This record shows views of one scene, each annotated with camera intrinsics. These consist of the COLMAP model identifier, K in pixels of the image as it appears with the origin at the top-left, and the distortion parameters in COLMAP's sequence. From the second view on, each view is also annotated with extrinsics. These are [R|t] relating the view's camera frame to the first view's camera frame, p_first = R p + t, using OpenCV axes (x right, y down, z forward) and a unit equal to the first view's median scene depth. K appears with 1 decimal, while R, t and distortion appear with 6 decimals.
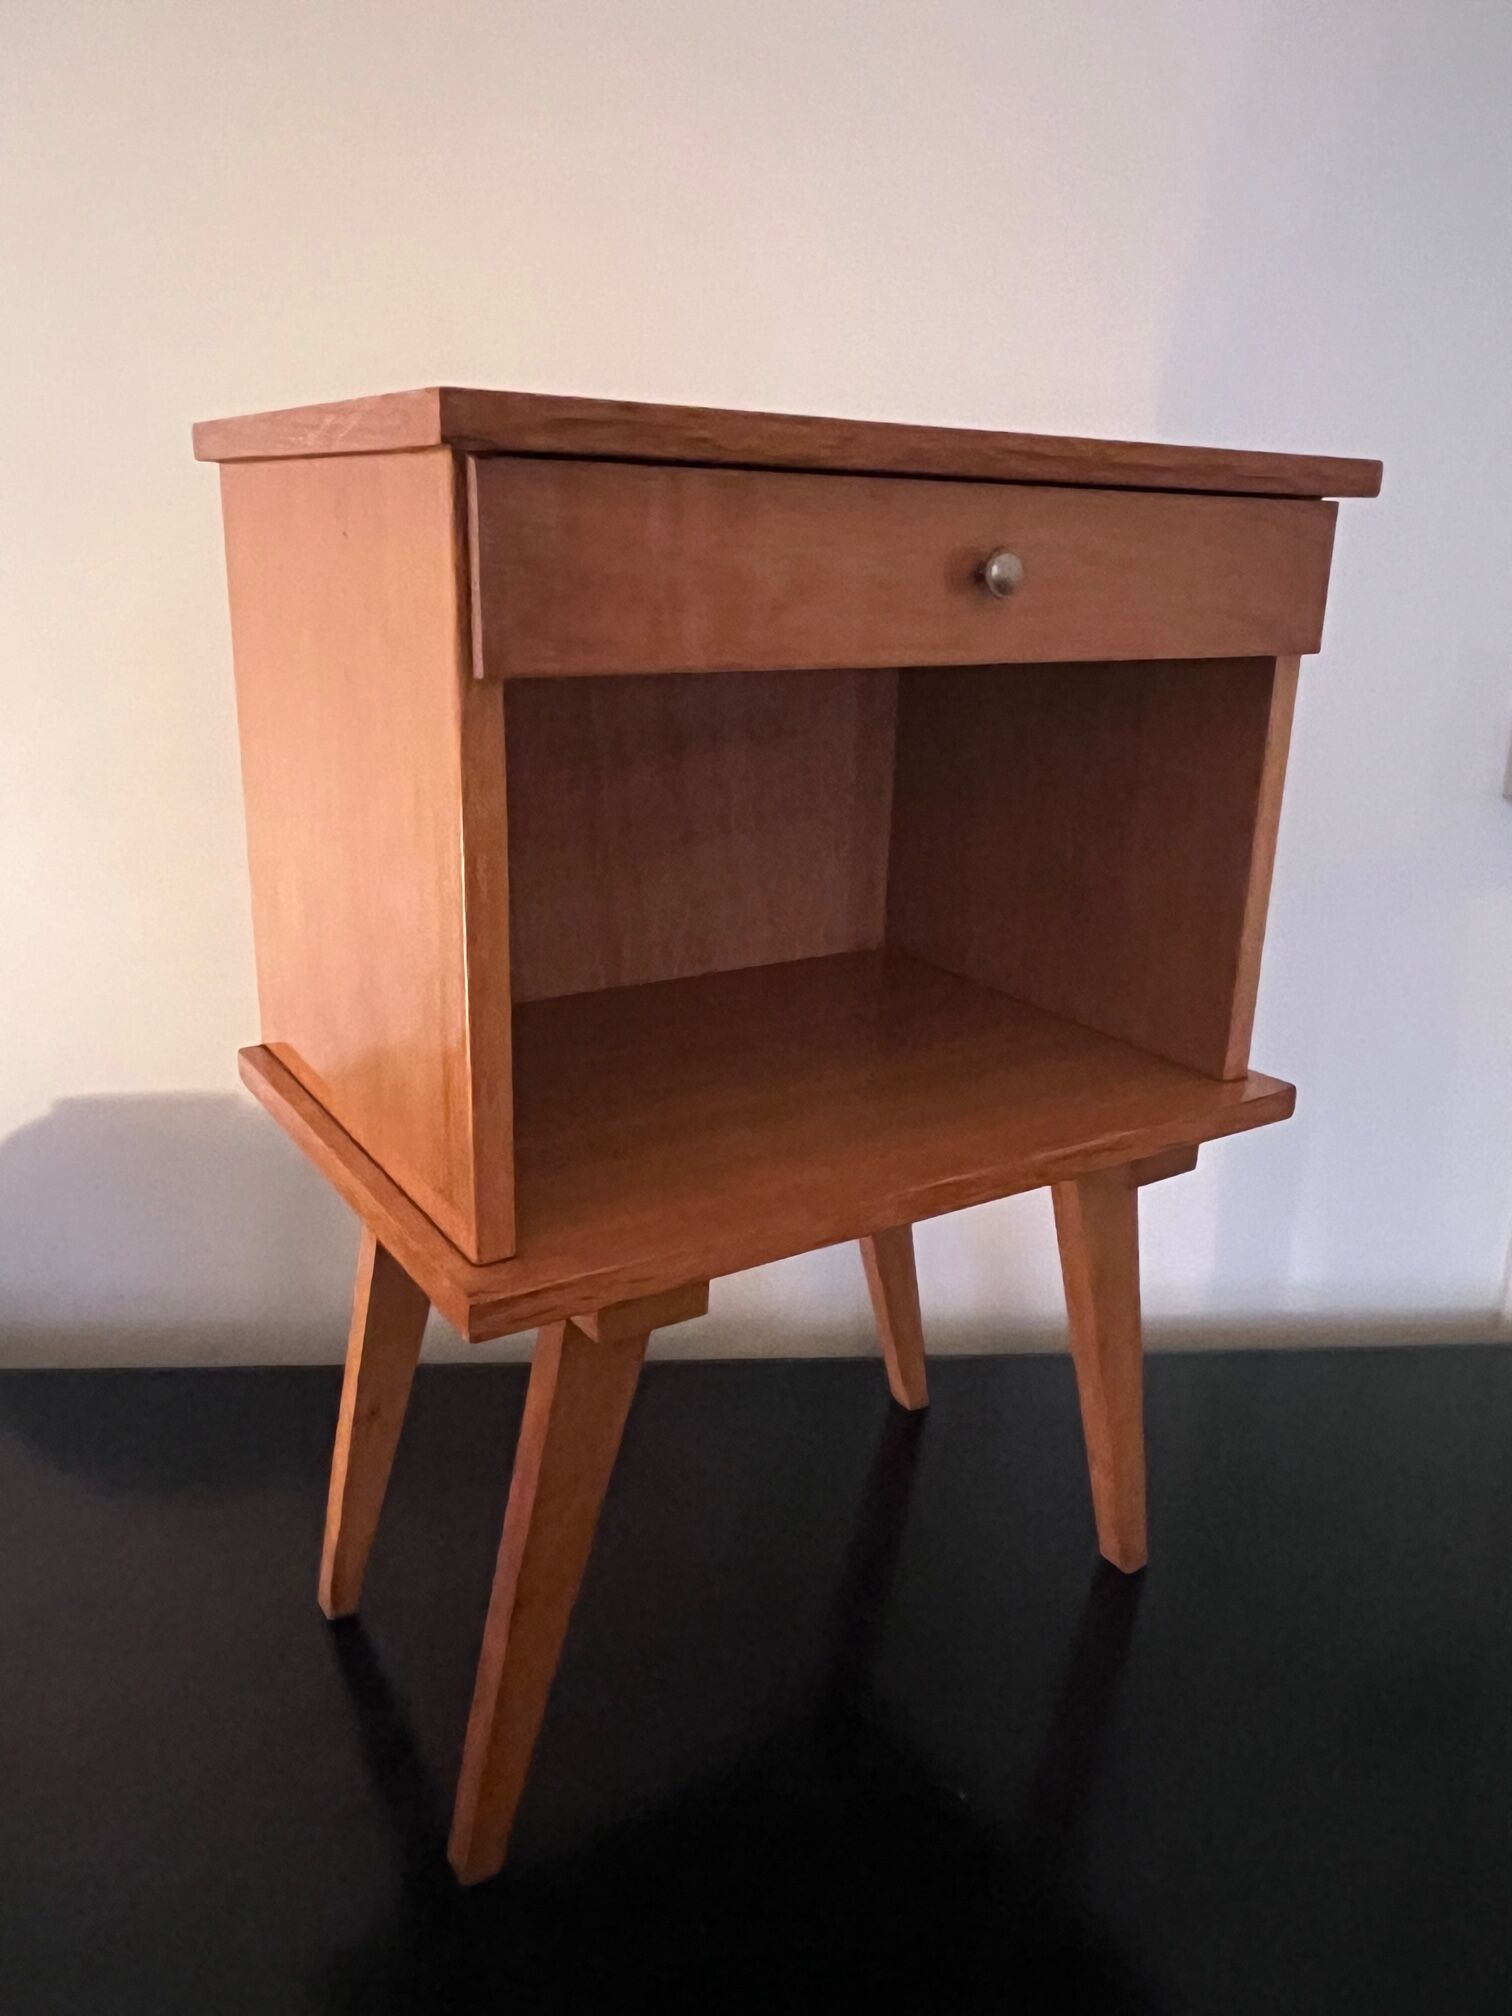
lens RADIAL K [[1525.8, 0, 764.1], [0, 1525.8, 1010.2], [0, 0, 1]] dist [0.015402, -0.001158]
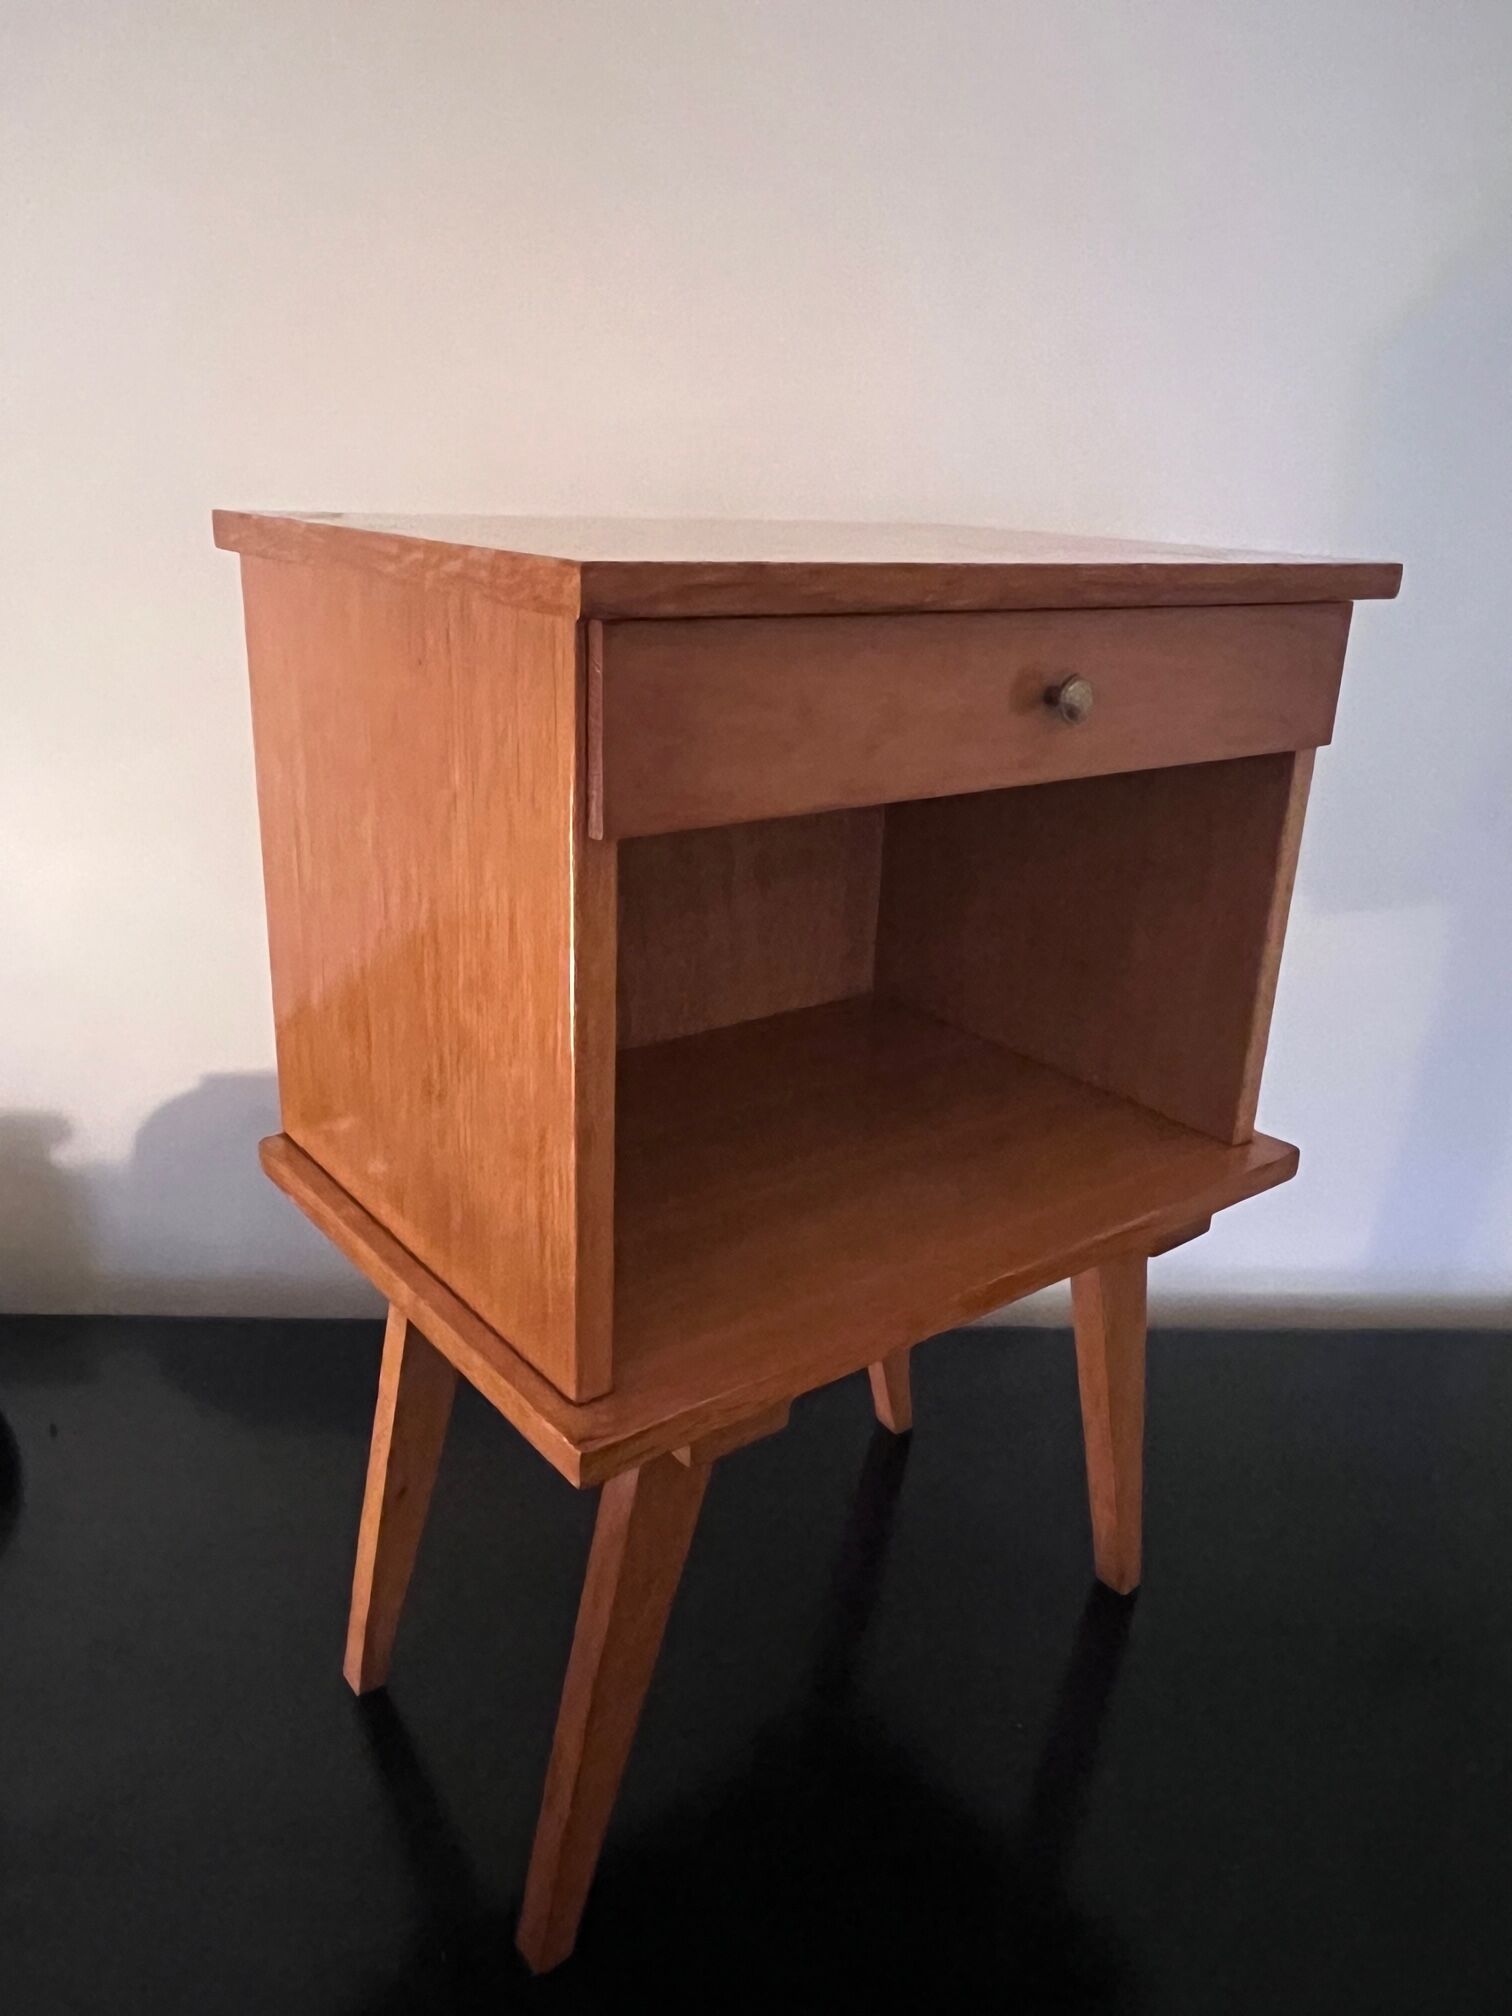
lens RADIAL K [[1482.1, 0, 774.2], [0, 1482.1, 1010.3], [0, 0, 1]] dist [0.013933, -0.001579]
pose [[0.995117, -0.019213, 0.096816, -0.120491], [0.015216, 0.999008, 0.041854, -0.104737], [-0.097524, -0.040176, 0.994422, 0.028448]]
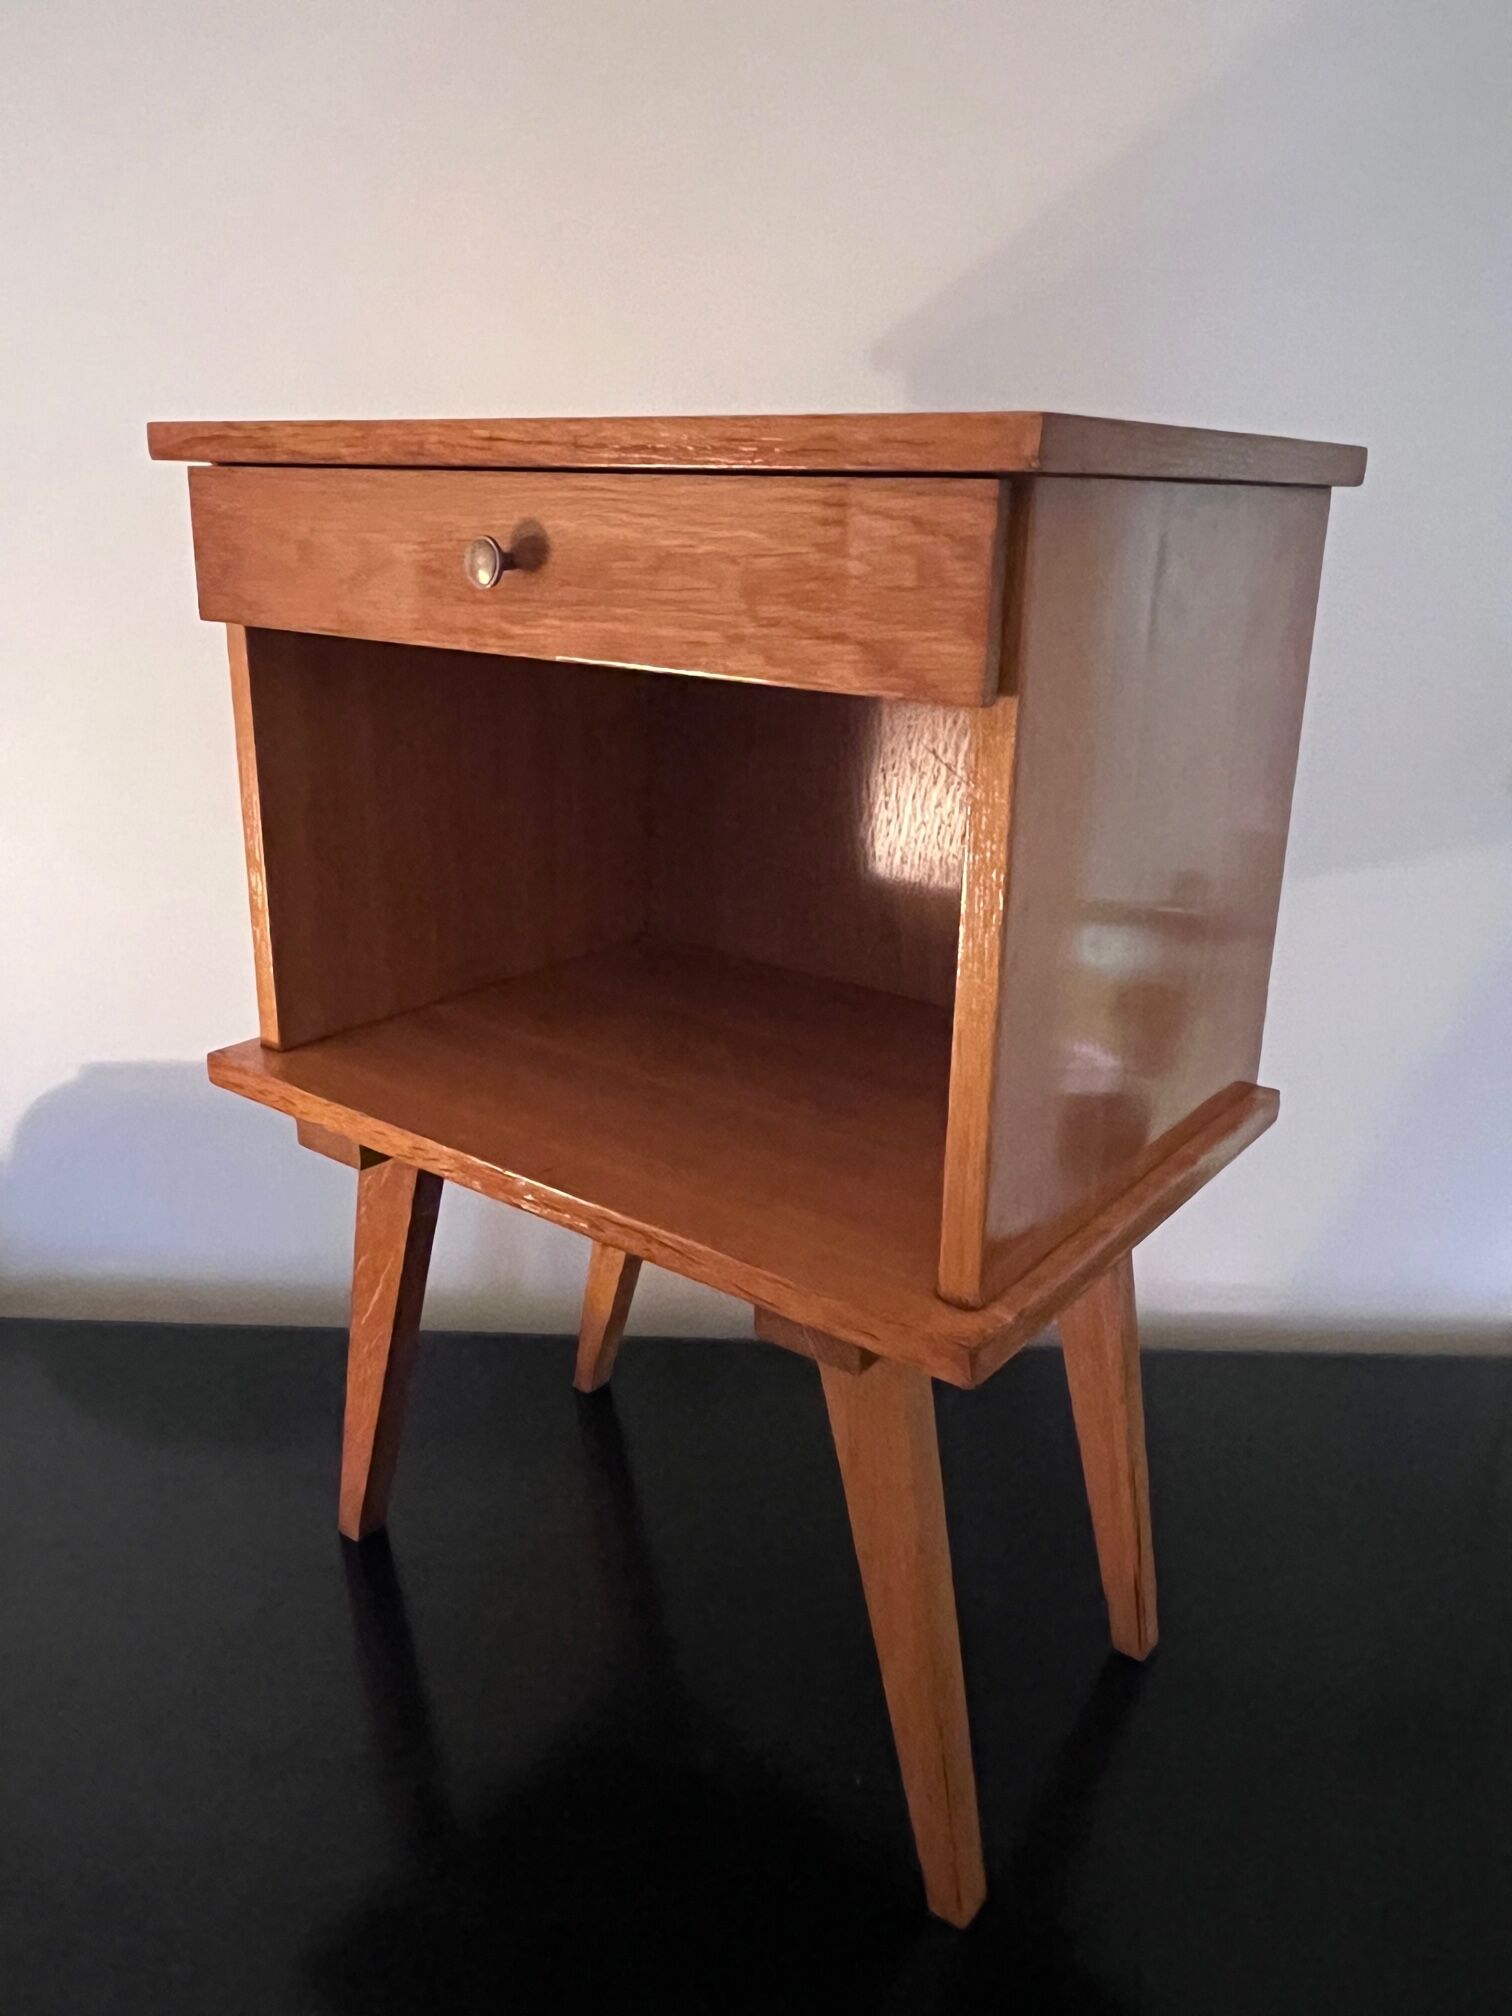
lens RADIAL K [[1525.8, 0, 755.5], [0, 1525.8, 1010.2], [0, 0, 1]] dist [0.015402, -0.001158]
pose [[0.330586, 0.267277, -0.905139, 0.994385], [-0.311214, 0.936290, 0.162810, -0.190512], [0.890987, 0.227870, 0.392704, 0.692754]]
